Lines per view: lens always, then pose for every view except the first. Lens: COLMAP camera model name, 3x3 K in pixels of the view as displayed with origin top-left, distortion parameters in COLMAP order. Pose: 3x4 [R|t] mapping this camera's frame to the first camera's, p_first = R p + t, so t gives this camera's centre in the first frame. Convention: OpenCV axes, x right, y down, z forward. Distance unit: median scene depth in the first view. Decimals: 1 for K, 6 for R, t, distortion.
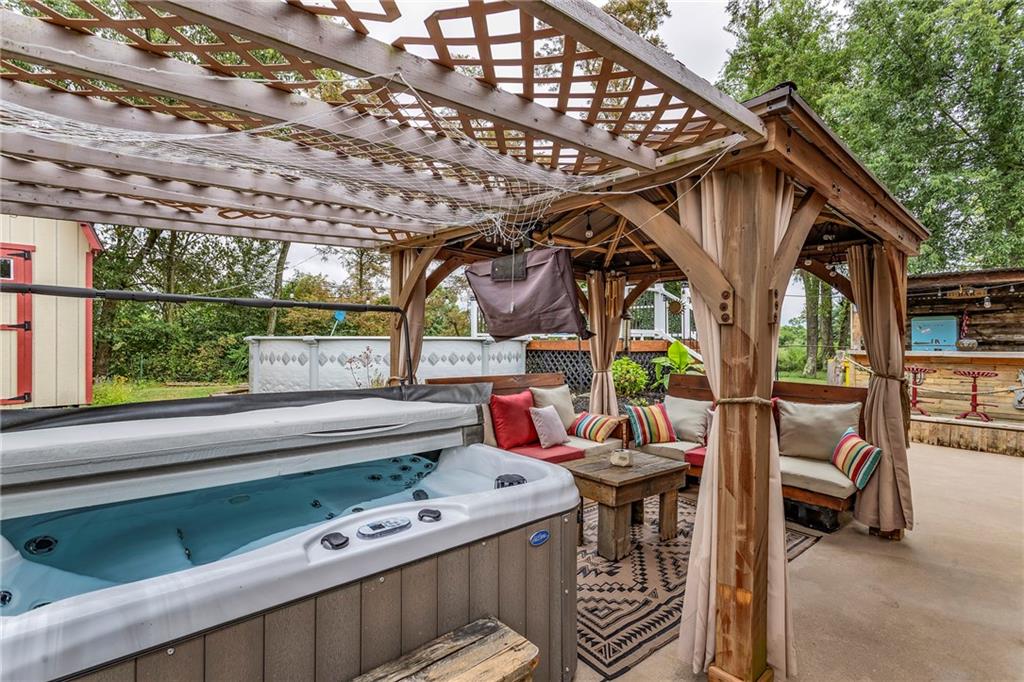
lens RADIAL K [[499.0, 0, 513.9], [0, 499.0, 336.5], [0, 0, 1]] dist [-0.000407, 0.000312]
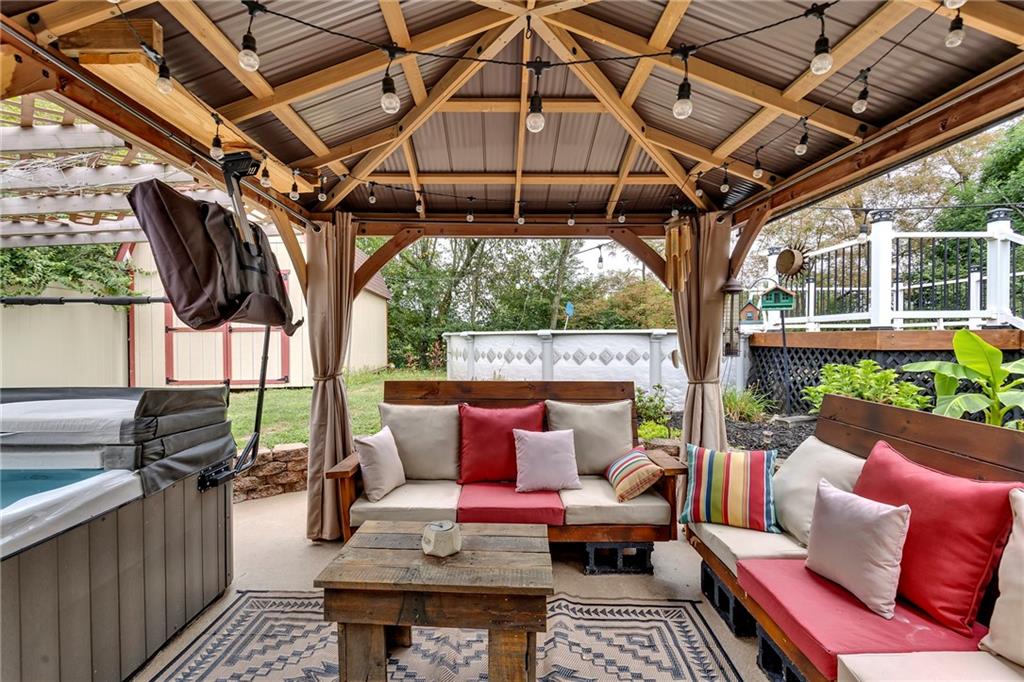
lens RADIAL K [[499.0, 0, 513.9], [0, 499.0, 336.5], [0, 0, 1]] dist [-0.000407, 0.000312]
pose [[0.730393, -0.009650, -0.682959, 0.385899], [0.016075, 0.999866, 0.003065, 0.007790], [0.682838, -0.013217, 0.730450, 0.370473]]
